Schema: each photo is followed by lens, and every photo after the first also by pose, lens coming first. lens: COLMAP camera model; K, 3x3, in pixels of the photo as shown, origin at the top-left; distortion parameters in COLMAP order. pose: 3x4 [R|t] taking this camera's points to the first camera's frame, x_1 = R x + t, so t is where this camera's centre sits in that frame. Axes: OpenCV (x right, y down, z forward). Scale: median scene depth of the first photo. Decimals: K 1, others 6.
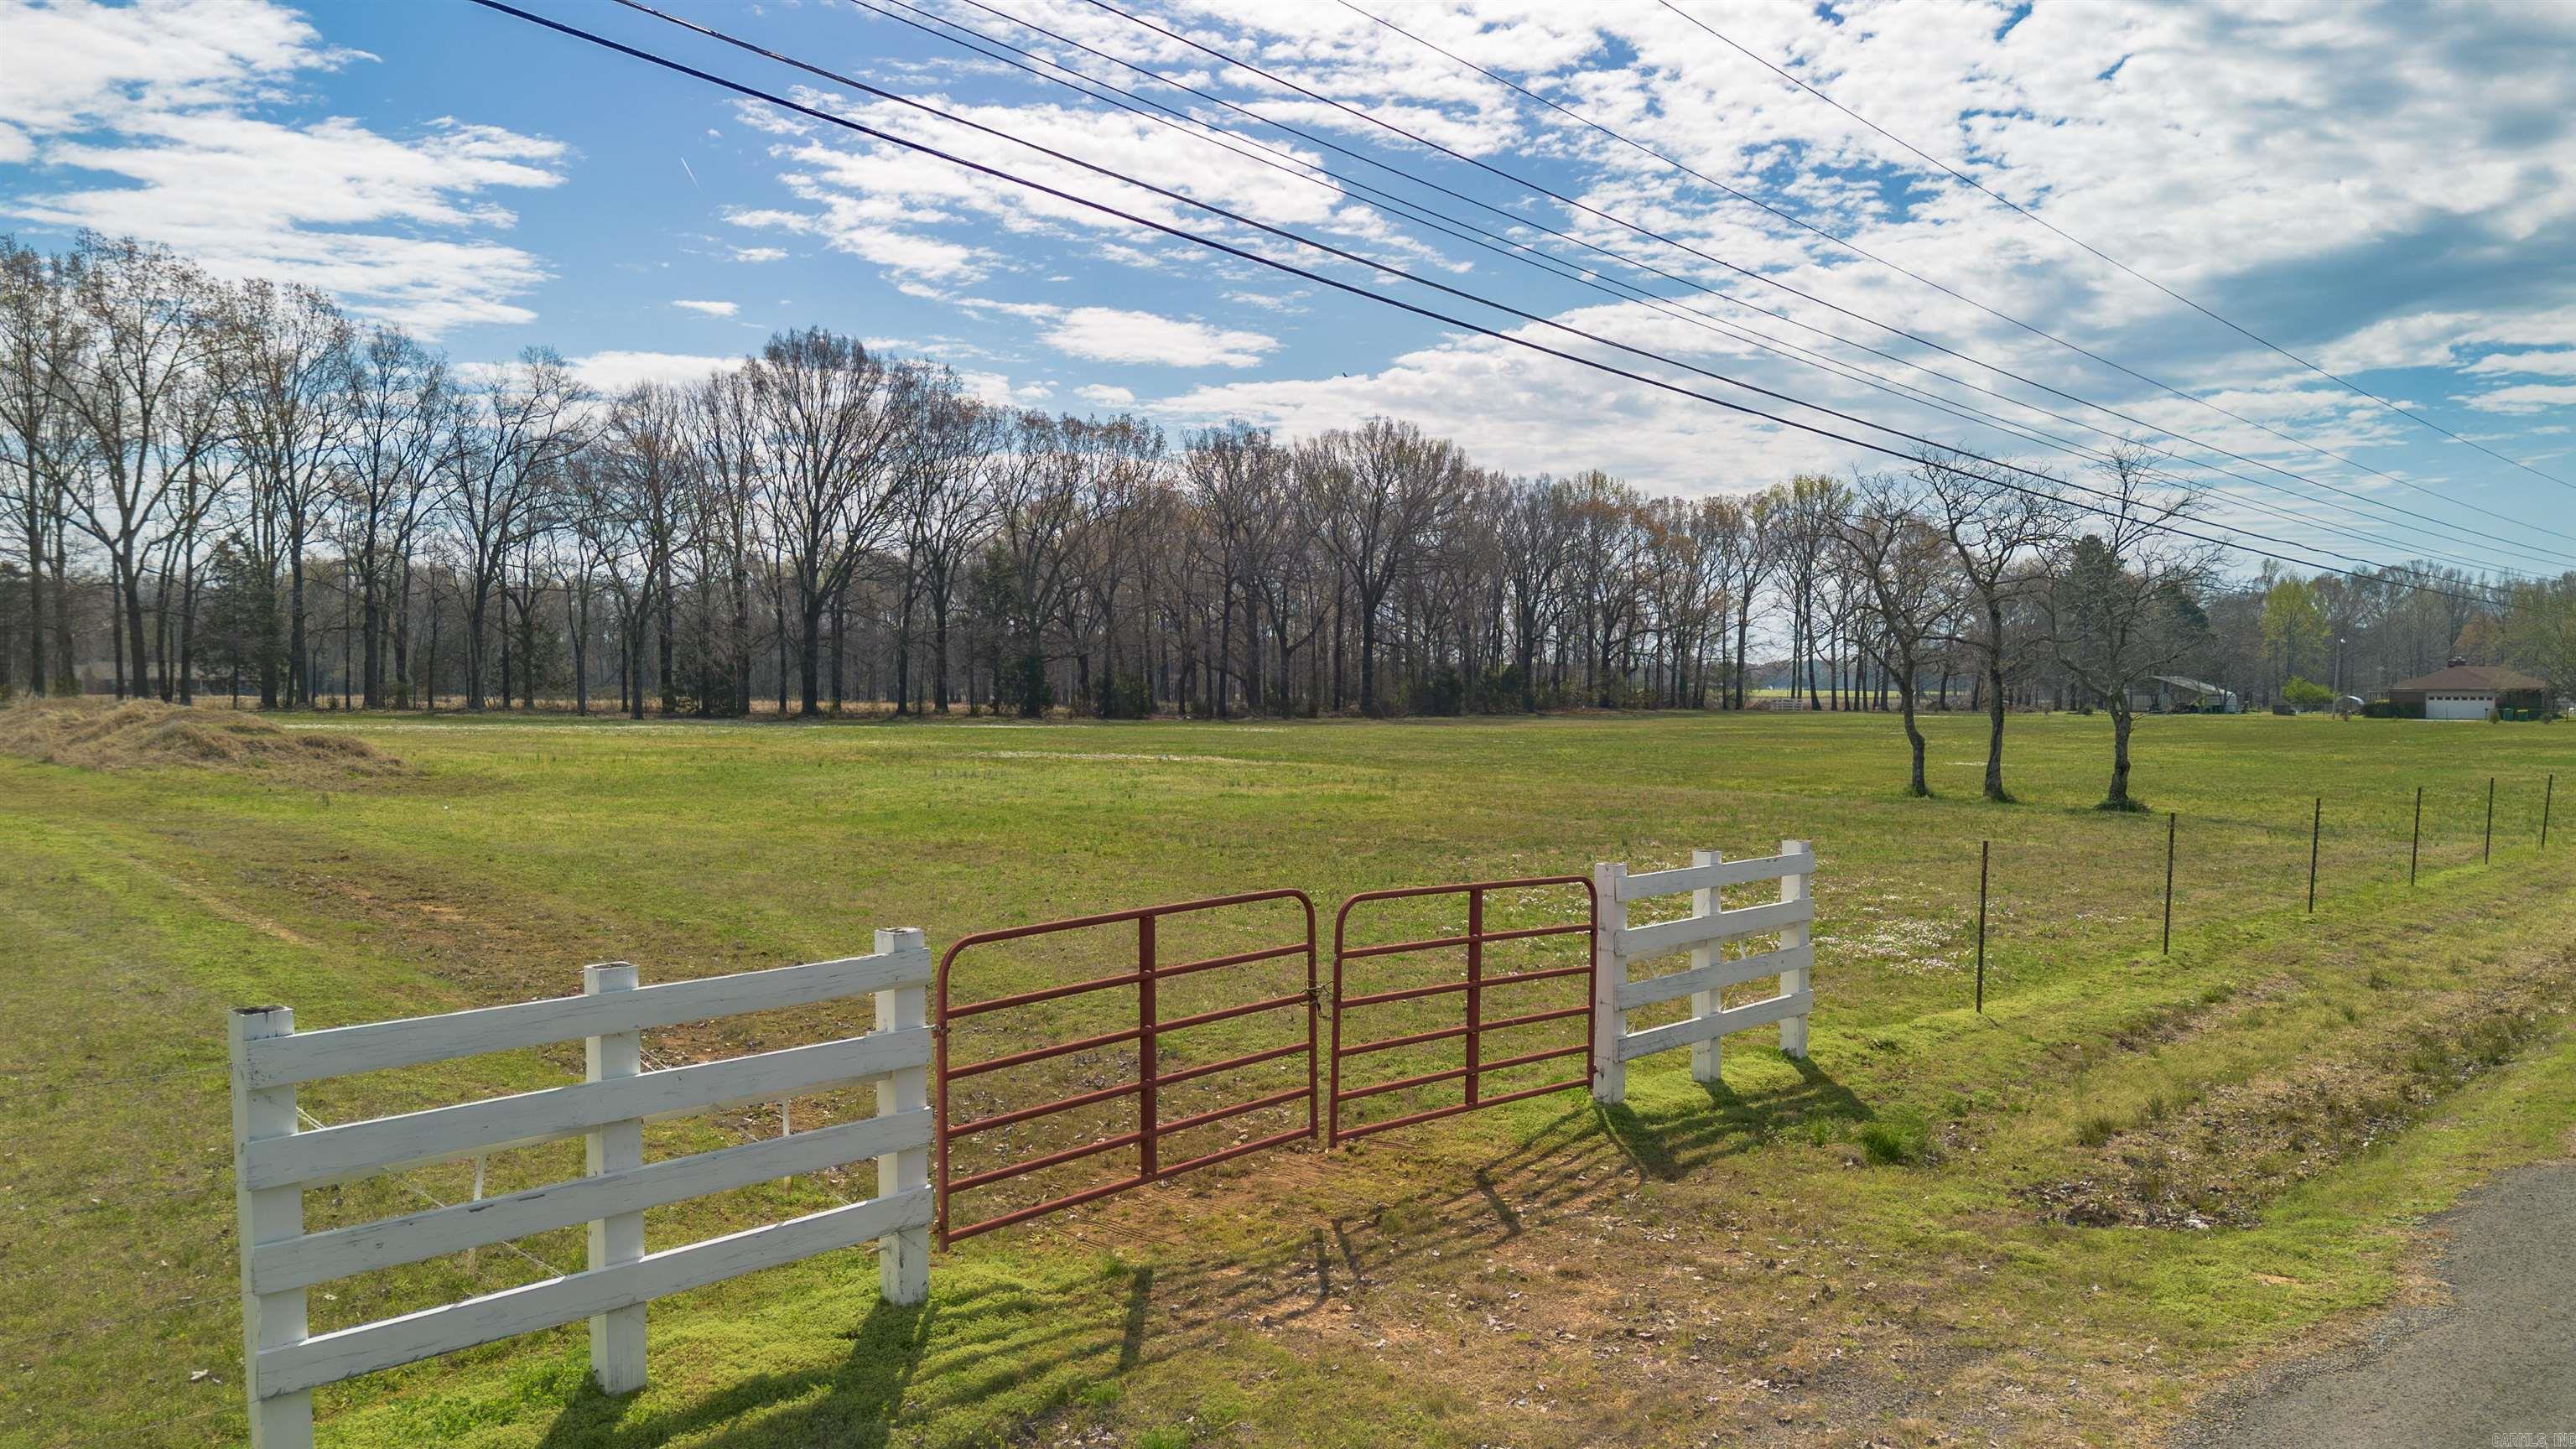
lens RADIAL K [[1799.8, 0, 1282.7], [0, 1799.8, 746.4], [0, 0, 1]] dist [0.065447, -0.069419]
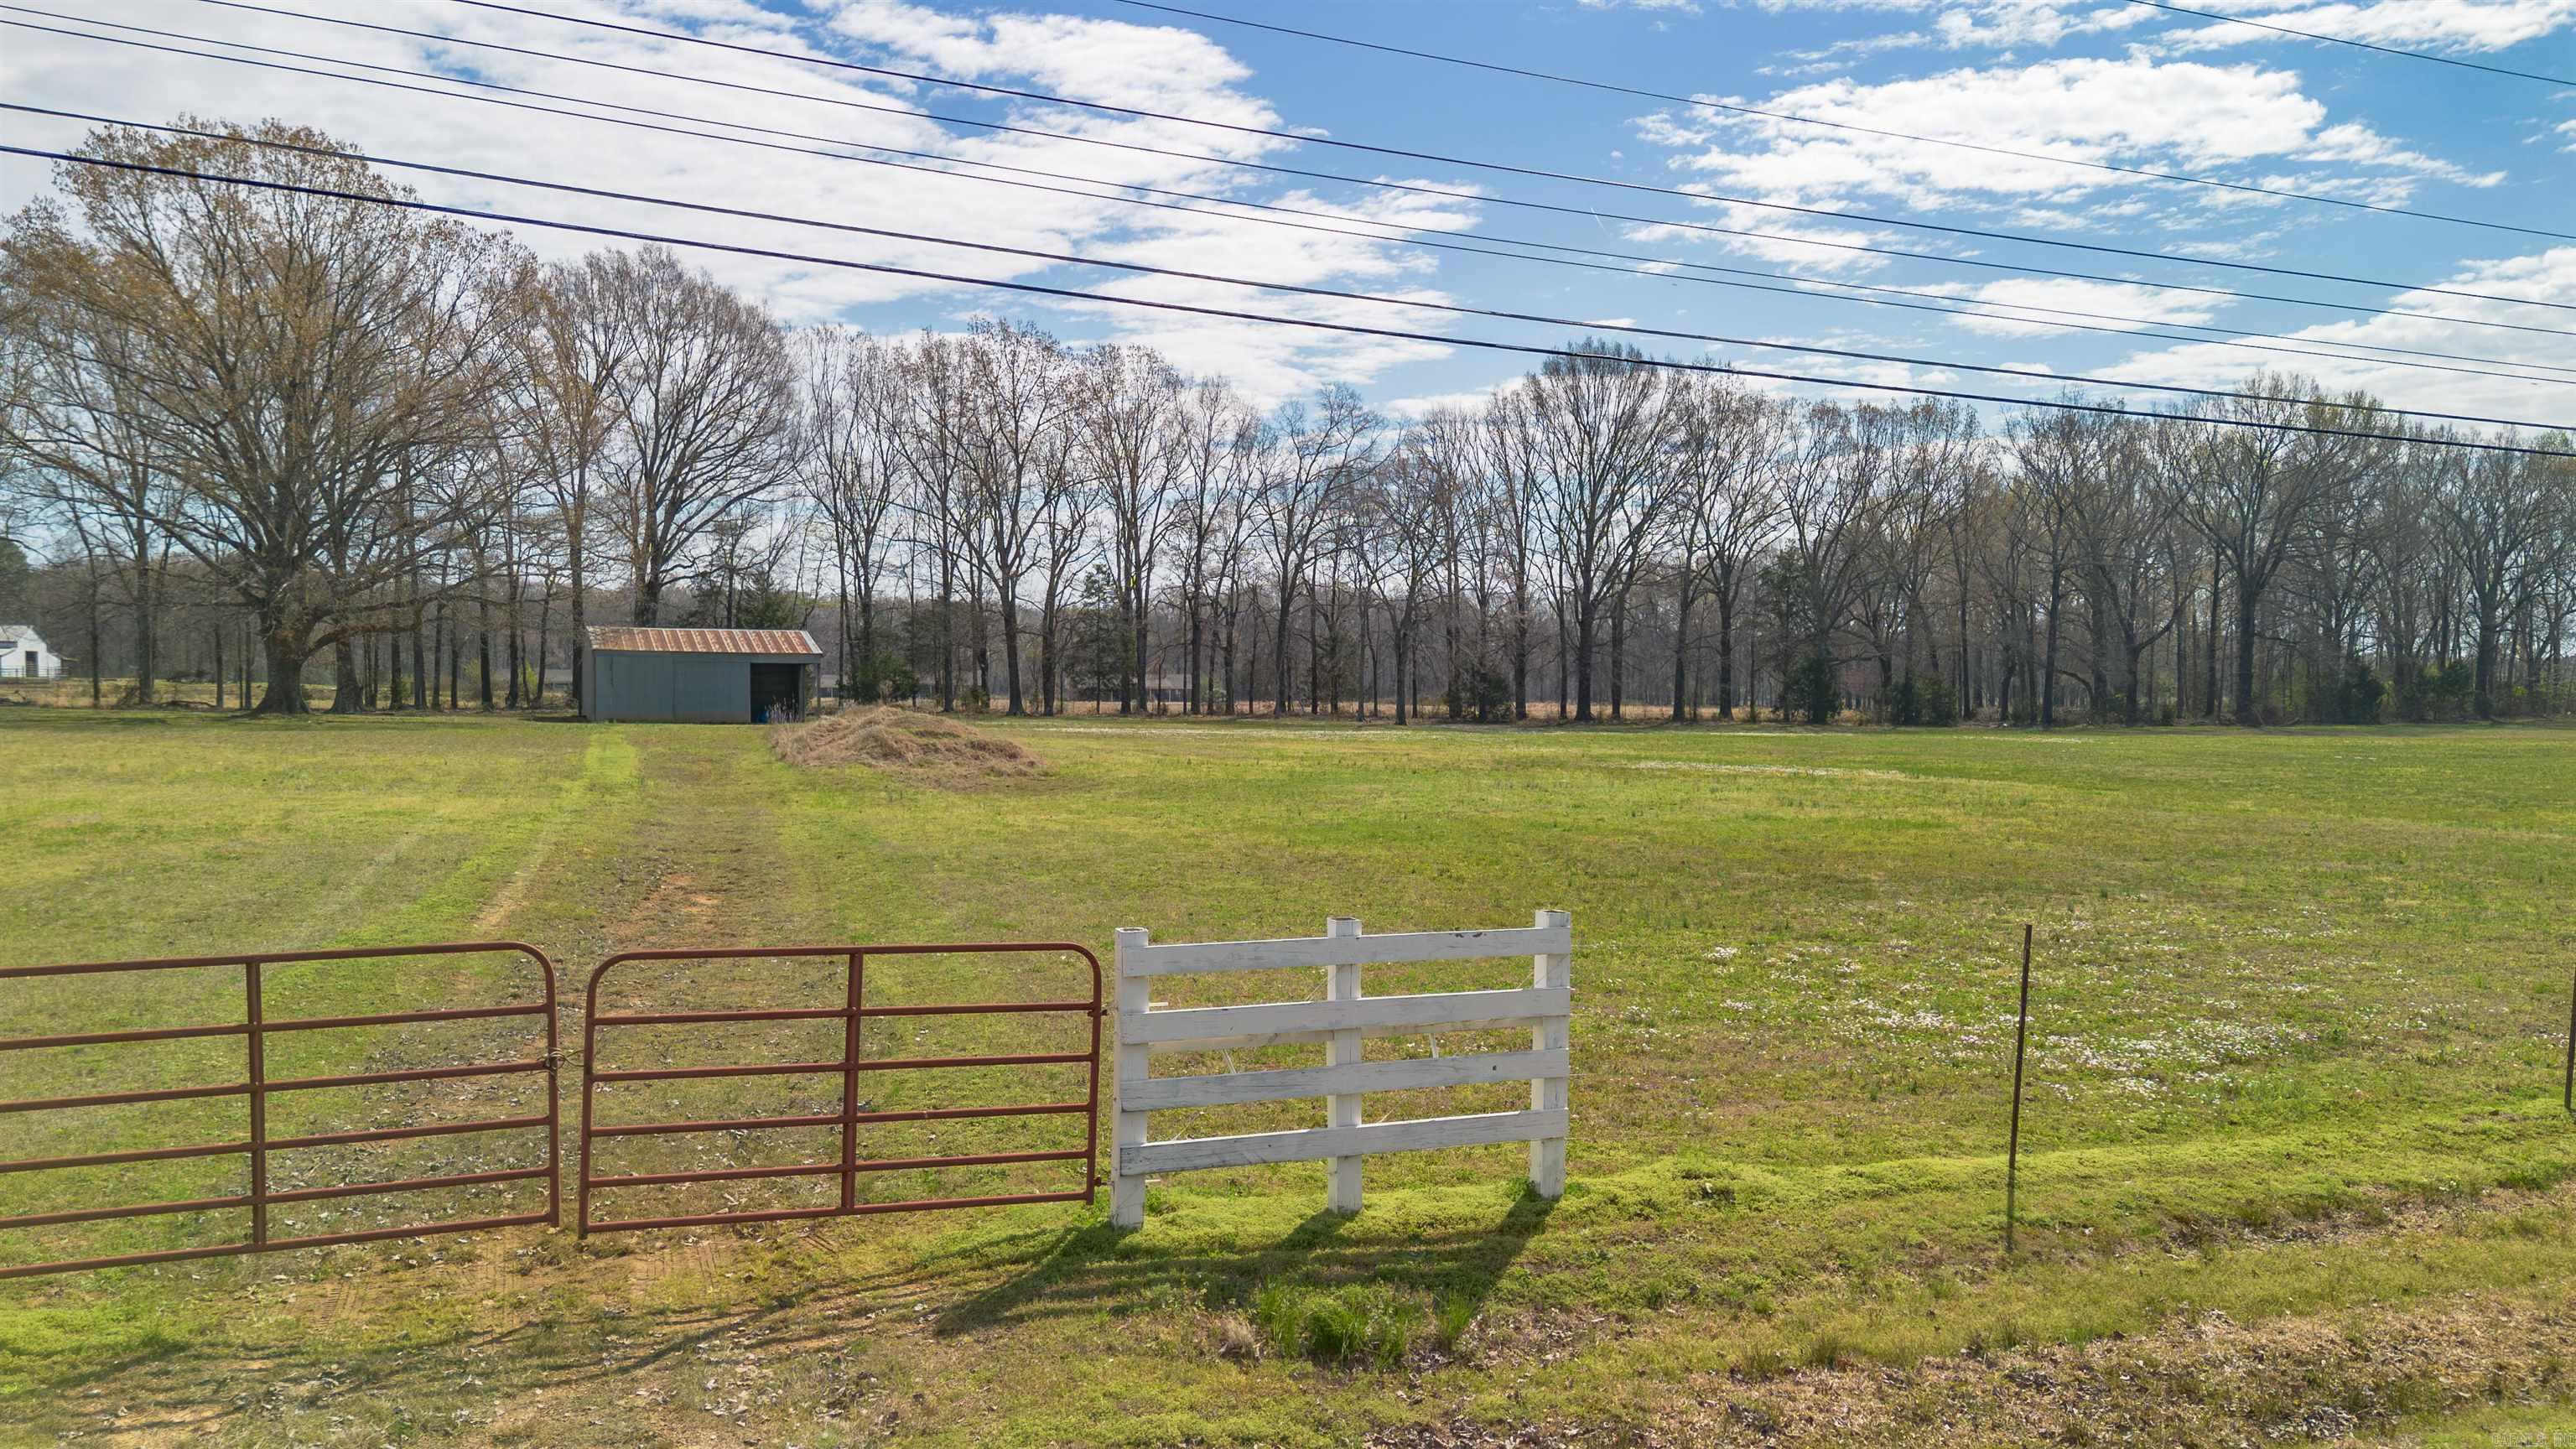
lens RADIAL K [[1806.0, 0, 1298.2], [0, 1806.0, 738.9], [0, 0, 1]] dist [0.078763, -0.081393]
pose [[0.883429, 0.009944, -0.468459, 0.076126], [-0.013230, 0.999906, -0.003724, -0.002121], [0.468377, 0.009488, 0.883478, 0.038629]]
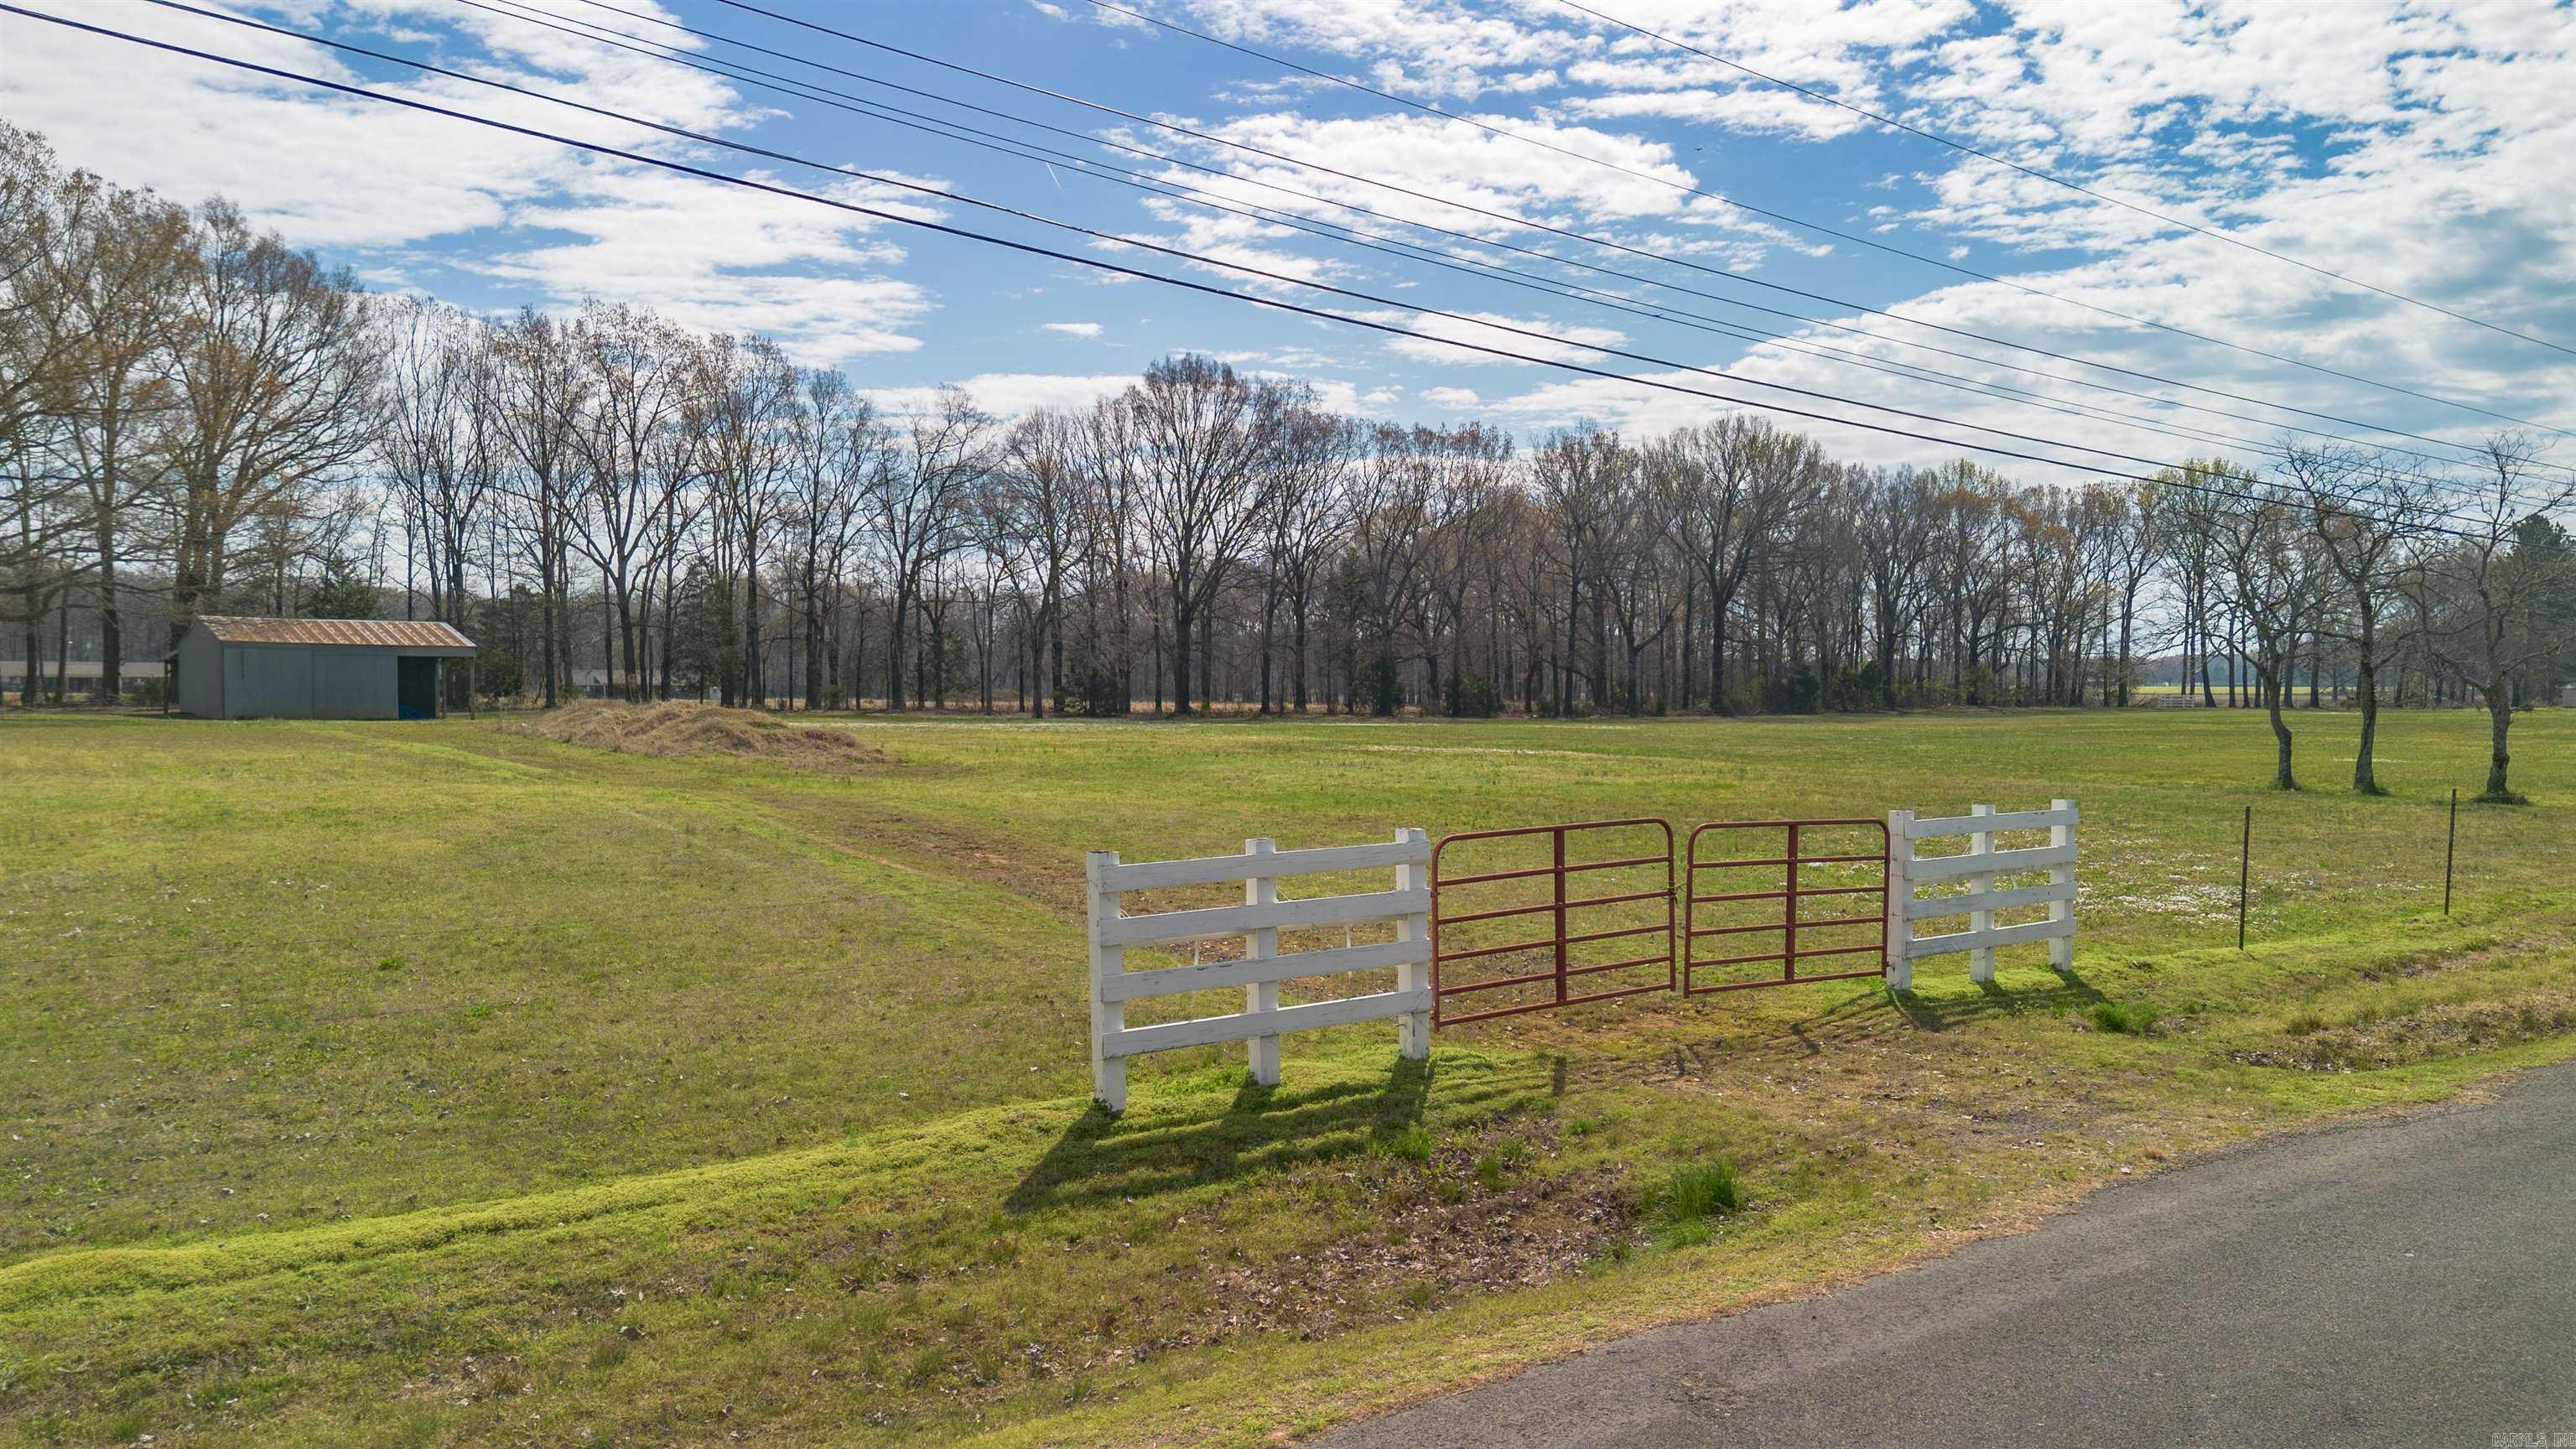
lens RADIAL K [[1806.4, 0, 1283.2], [0, 1806.4, 732.9], [0, 0, 1]] dist [0.073166, -0.080989]
pose [[0.982314, -0.000185, -0.187241, -0.001738], [-0.001282, 0.999969, -0.007715, 0.002251], [0.187236, 0.007818, 0.982284, -0.049637]]
